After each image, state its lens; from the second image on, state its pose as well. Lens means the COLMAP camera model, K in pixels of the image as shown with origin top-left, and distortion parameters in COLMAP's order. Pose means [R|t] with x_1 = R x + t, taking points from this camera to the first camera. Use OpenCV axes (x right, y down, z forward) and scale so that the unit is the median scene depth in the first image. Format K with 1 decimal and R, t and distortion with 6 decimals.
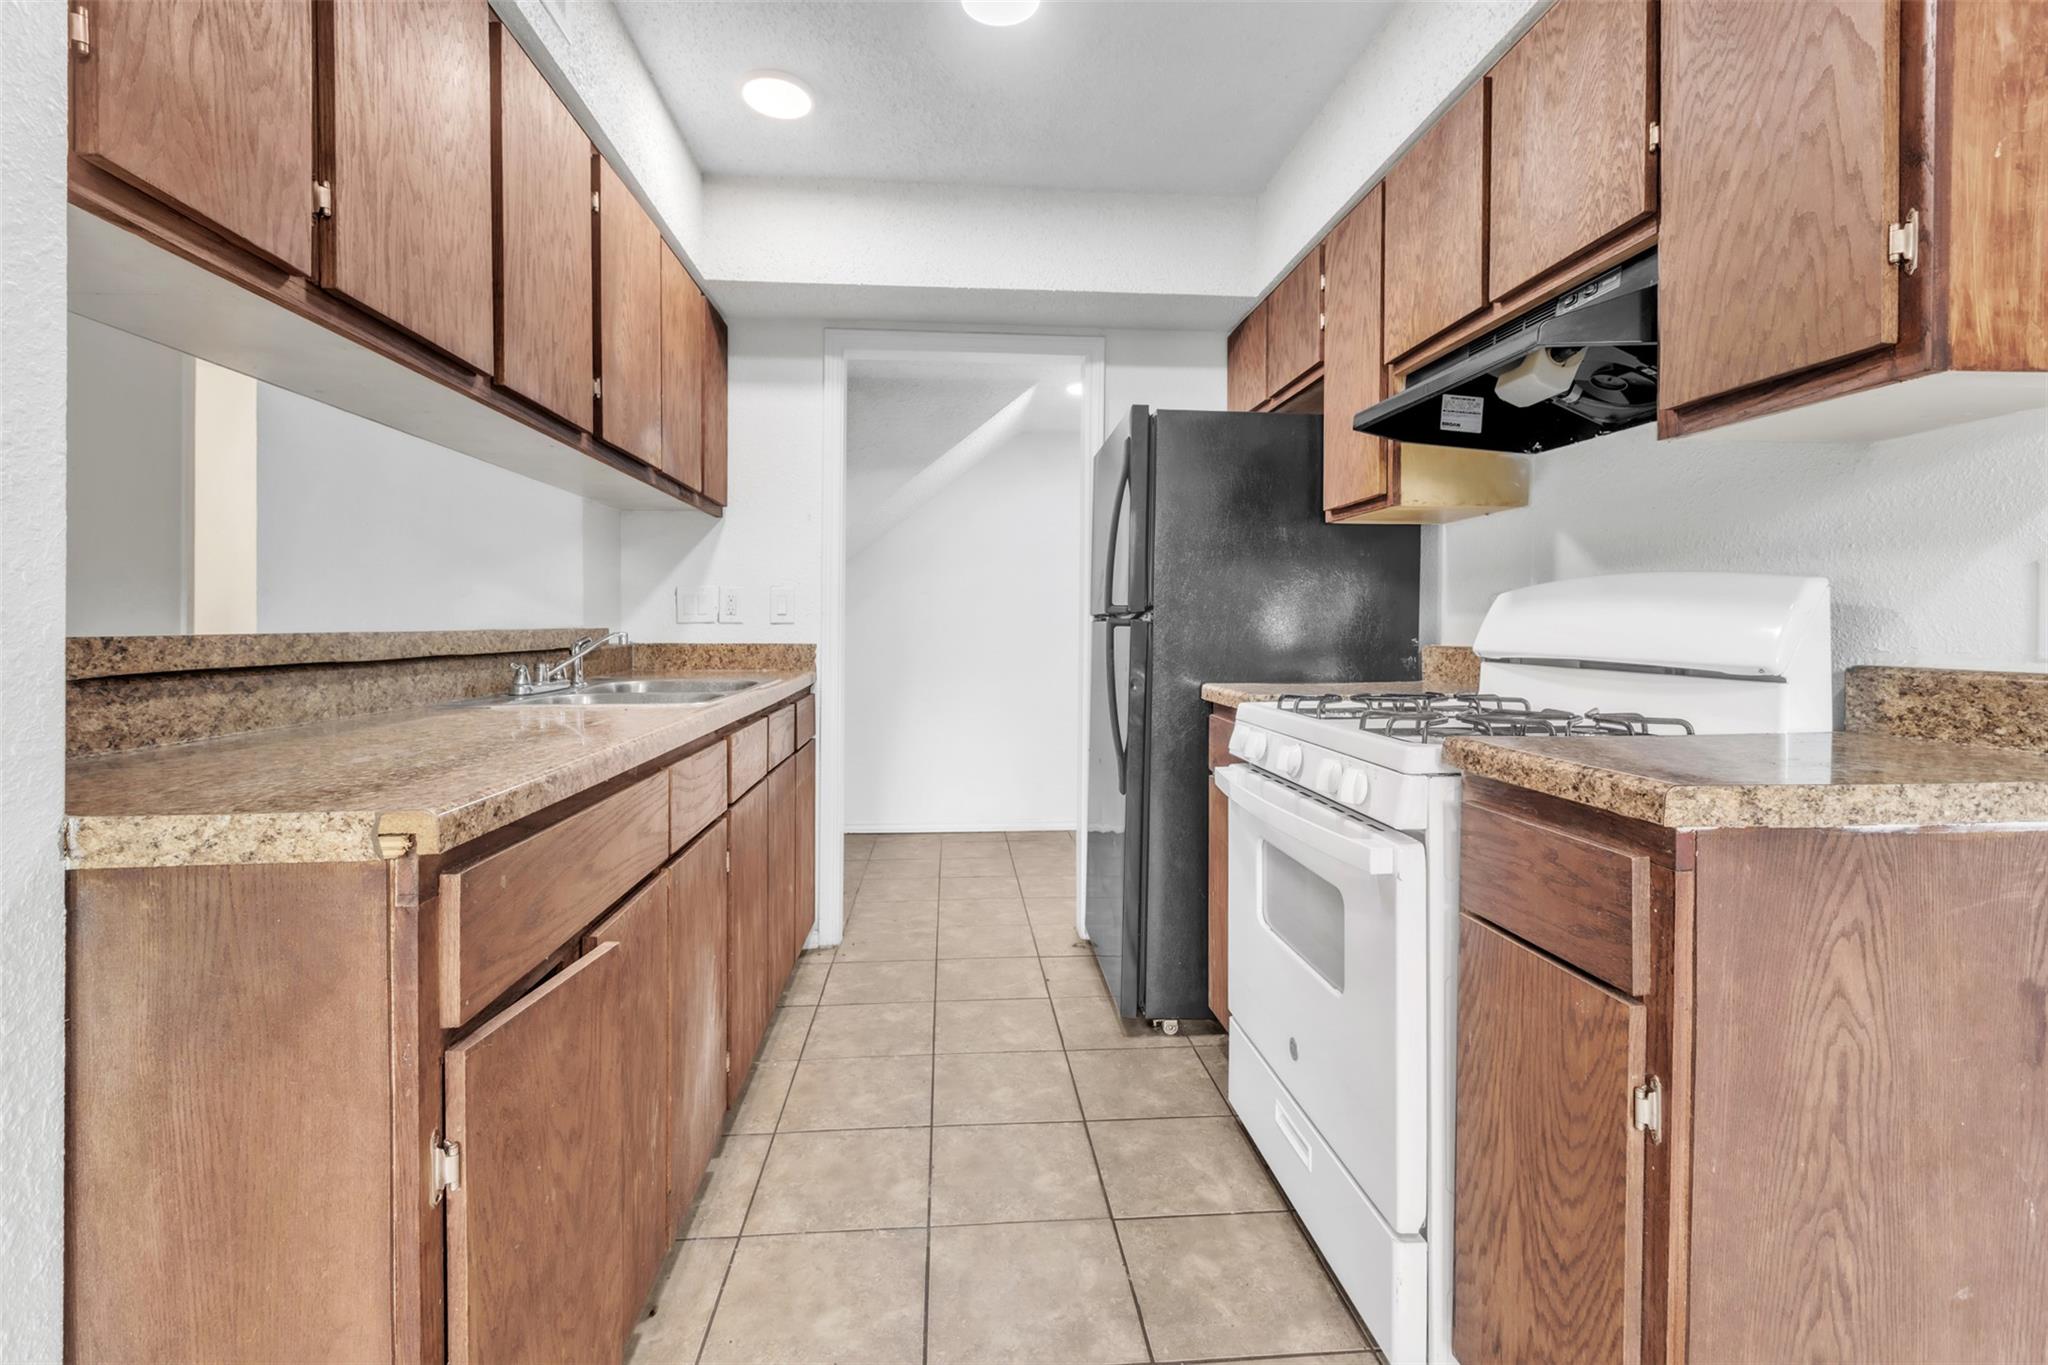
lens RADIAL K [[953.1, 0, 1031.4], [0, 953.1, 621.9], [0, 0, 1]] dist [0.000955, 0.000331]
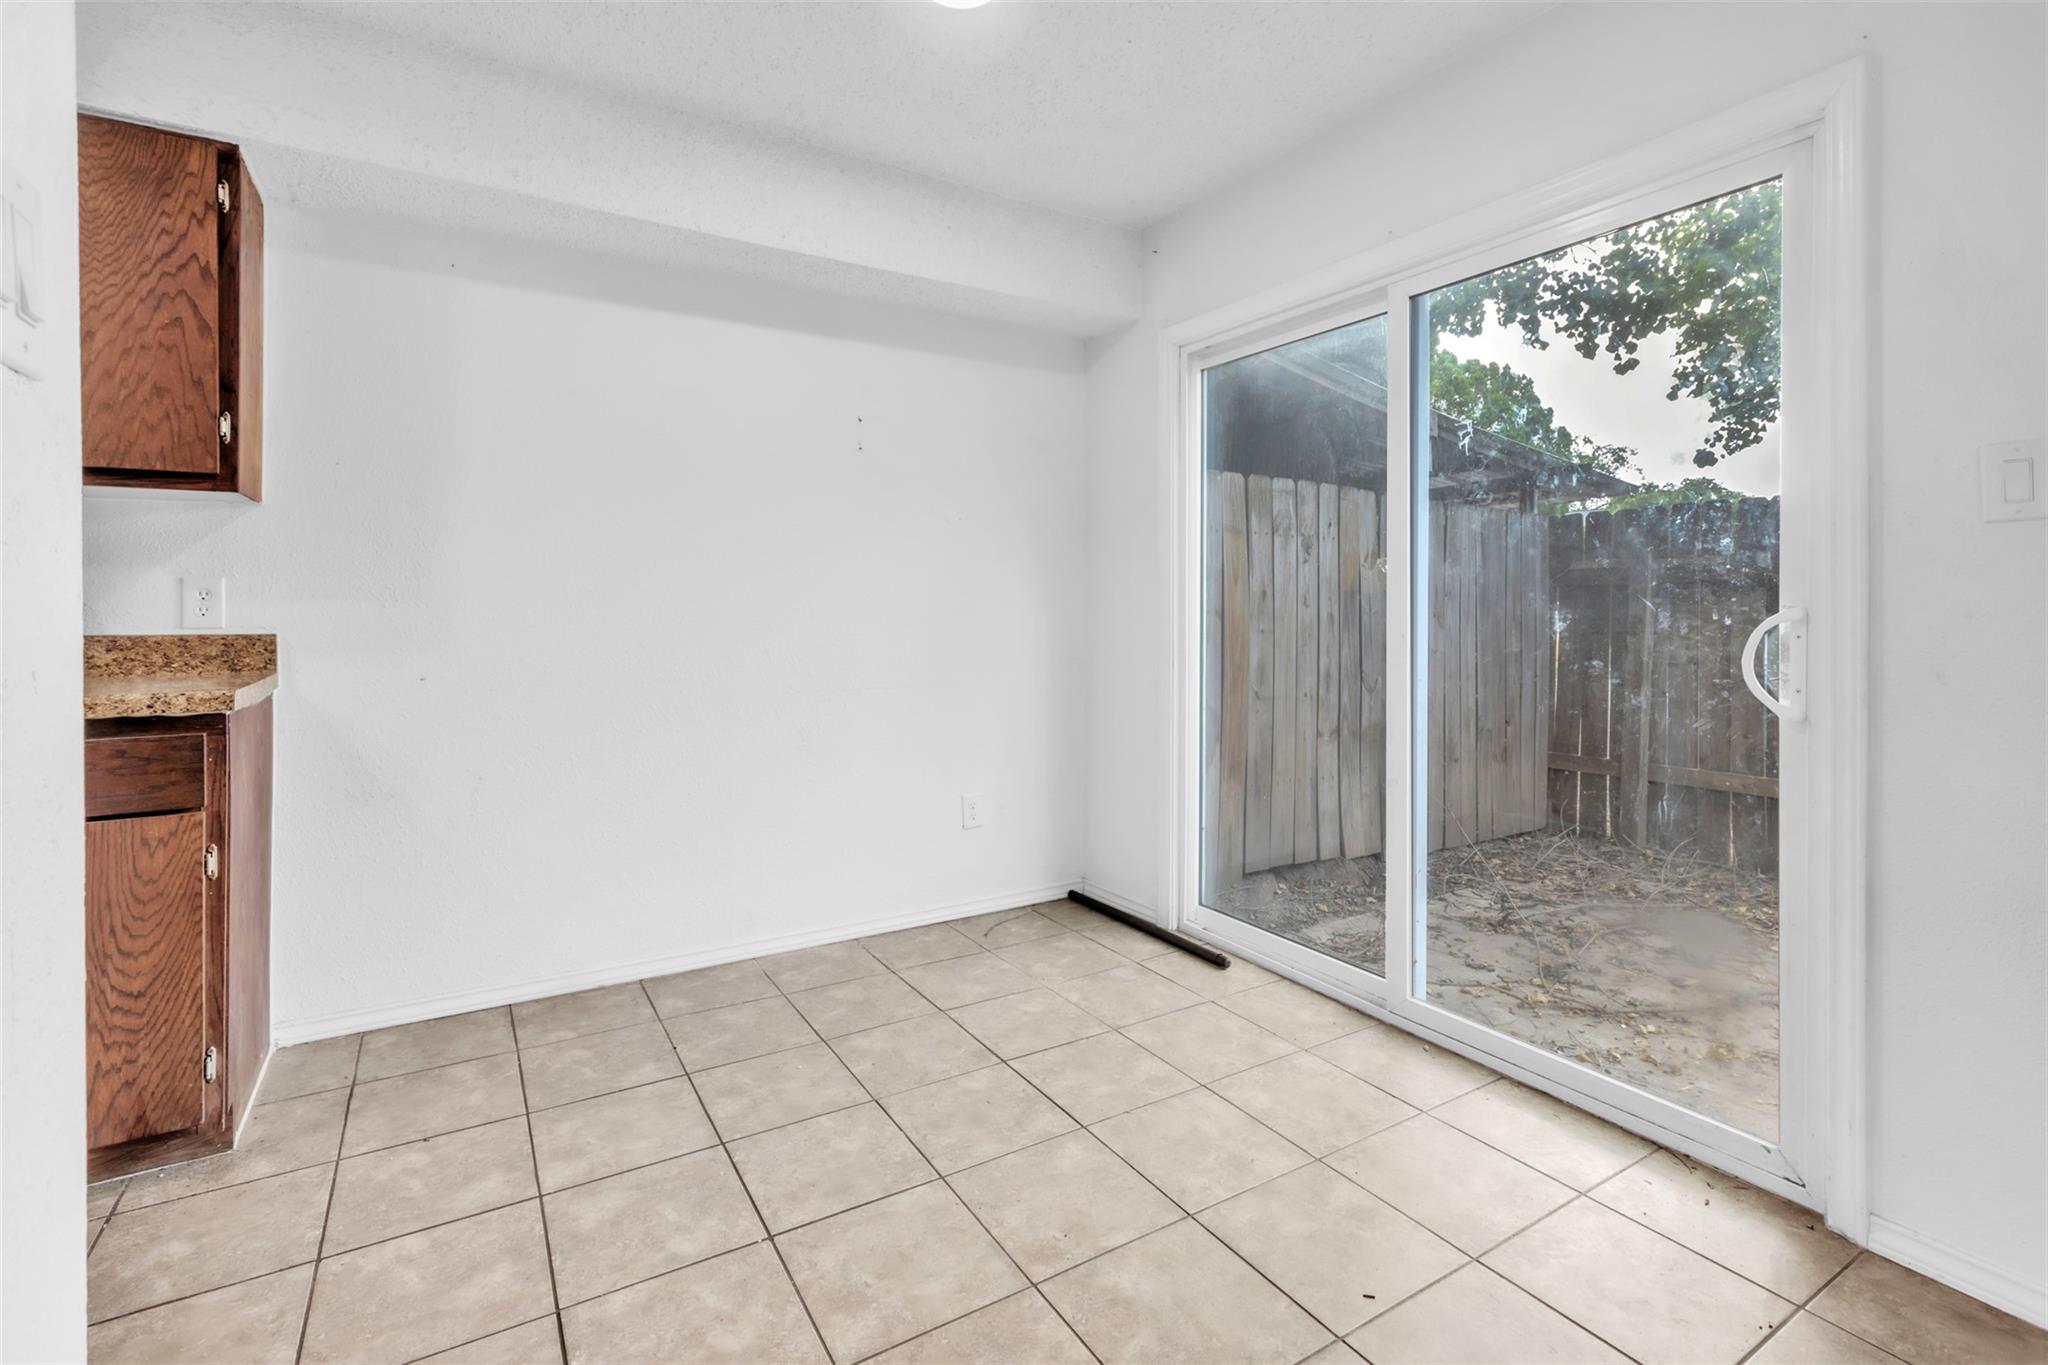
lens RADIAL K [[953.1, 0, 1031.4], [0, 953.1, 621.9], [0, 0, 1]] dist [0.000955, 0.000331]
pose [[-0.444947, -0.018592, 0.895364, -1.590348], [-0.002203, 0.999804, 0.019667, -0.016344], [-0.895554, 0.006778, -0.444901, 0.326404]]
